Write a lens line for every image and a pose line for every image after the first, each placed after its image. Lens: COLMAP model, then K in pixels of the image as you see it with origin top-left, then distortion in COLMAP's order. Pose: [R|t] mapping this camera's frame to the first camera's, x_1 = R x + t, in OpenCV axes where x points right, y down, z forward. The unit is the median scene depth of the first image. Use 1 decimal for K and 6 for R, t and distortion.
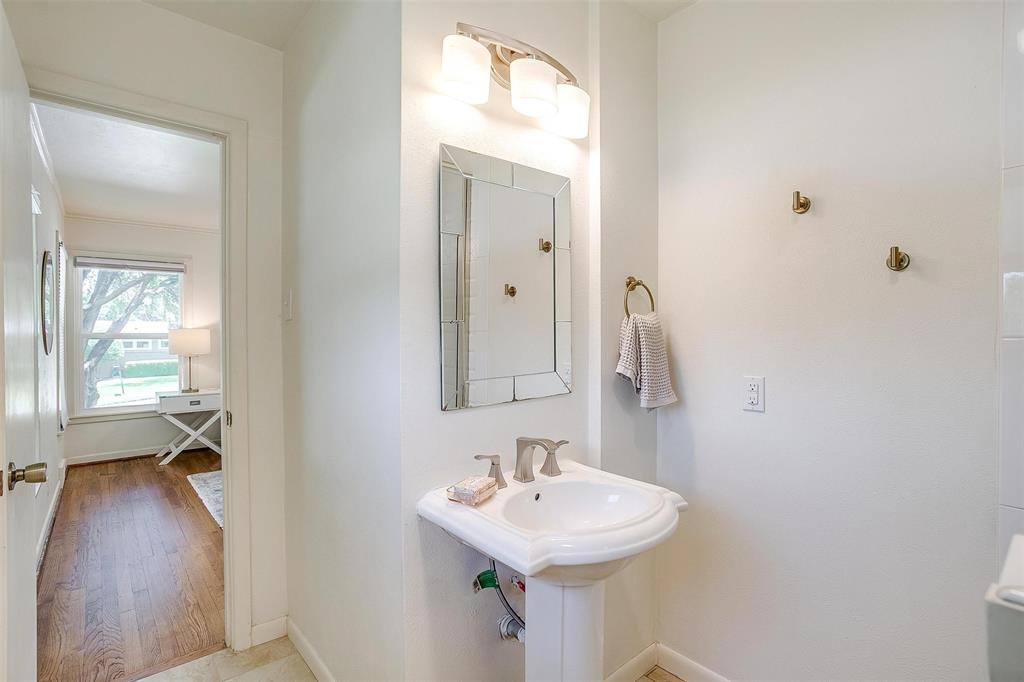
lens RADIAL K [[498.9, 0, 513.8], [0, 498.9, 336.8], [0, 0, 1]] dist [-0.040610, 0.020448]
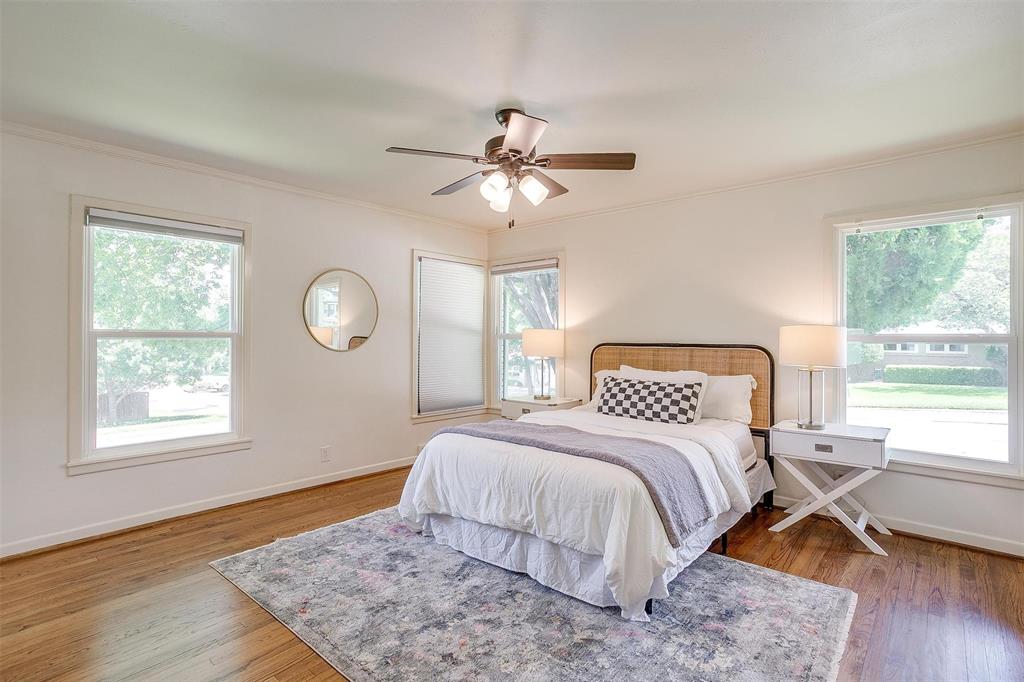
lens RADIAL K [[498.9, 0, 503.3], [0, 498.9, 334.2], [0, 0, 1]] dist [-0.040610, 0.020448]
pose [[0.128232, -0.002490, -0.991741, 0.236967], [-0.006155, 0.999976, -0.003307, -0.003033], [0.991725, 0.006528, 0.128214, 0.801133]]
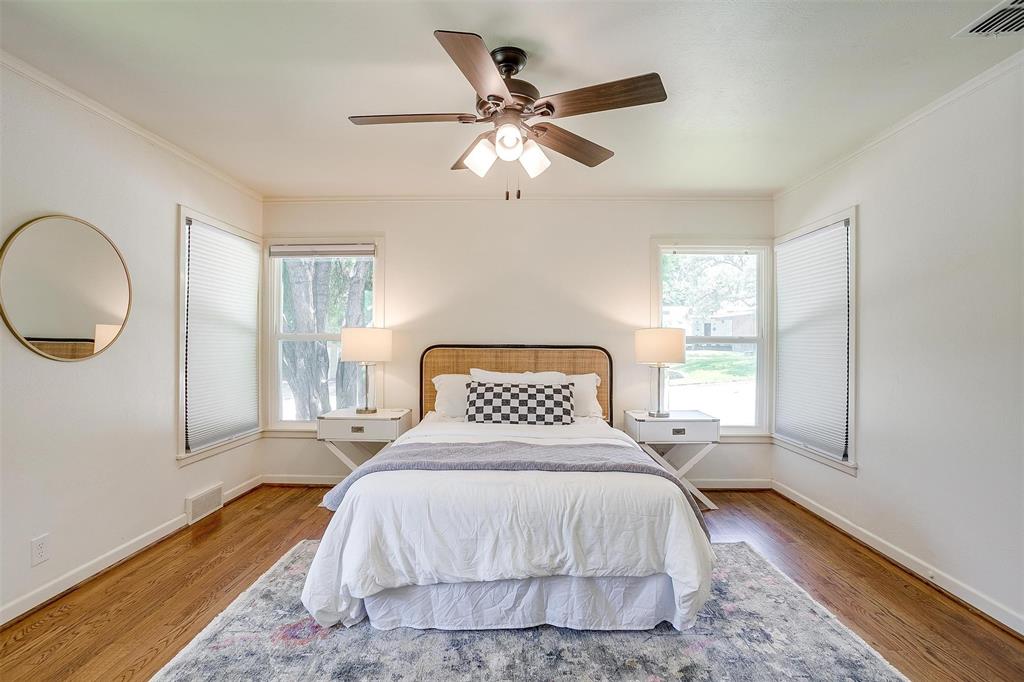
lens RADIAL K [[498.9, 0, 516.3], [0, 498.9, 340.1], [0, 0, 1]] dist [-0.040610, 0.020448]
pose [[0.744277, 0.006547, -0.667840, 0.014647], [-0.008787, 0.999961, 0.000010, 0.000113], [0.667814, 0.005860, 0.744305, 0.583060]]
